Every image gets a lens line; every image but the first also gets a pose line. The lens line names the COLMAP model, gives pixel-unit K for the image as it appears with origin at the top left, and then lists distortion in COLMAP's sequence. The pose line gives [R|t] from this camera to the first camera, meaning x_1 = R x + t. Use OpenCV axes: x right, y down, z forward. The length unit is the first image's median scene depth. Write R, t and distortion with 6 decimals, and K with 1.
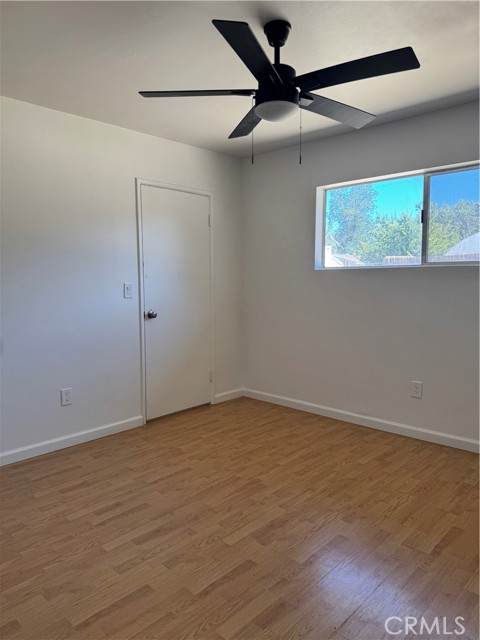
lens RADIAL K [[451.9, 0, 239.9], [0, 451.9, 320.2], [0, 0, 1]] dist [0.040262, -0.055476]
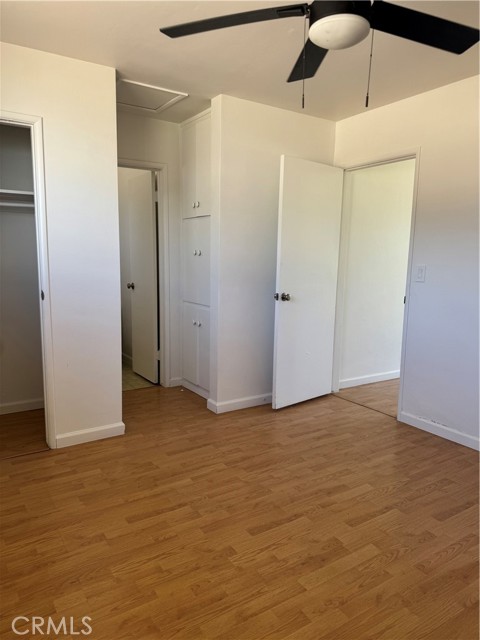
lens RADIAL K [[451.9, 0, 240.6], [0, 451.9, 321.0], [0, 0, 1]] dist [0.040262, -0.055476]
pose [[-0.972837, -0.041919, 0.227664, 0.045238], [0.011842, 0.973169, 0.229787, -0.171005], [-0.231188, 0.226241, -0.946238, 1.730459]]
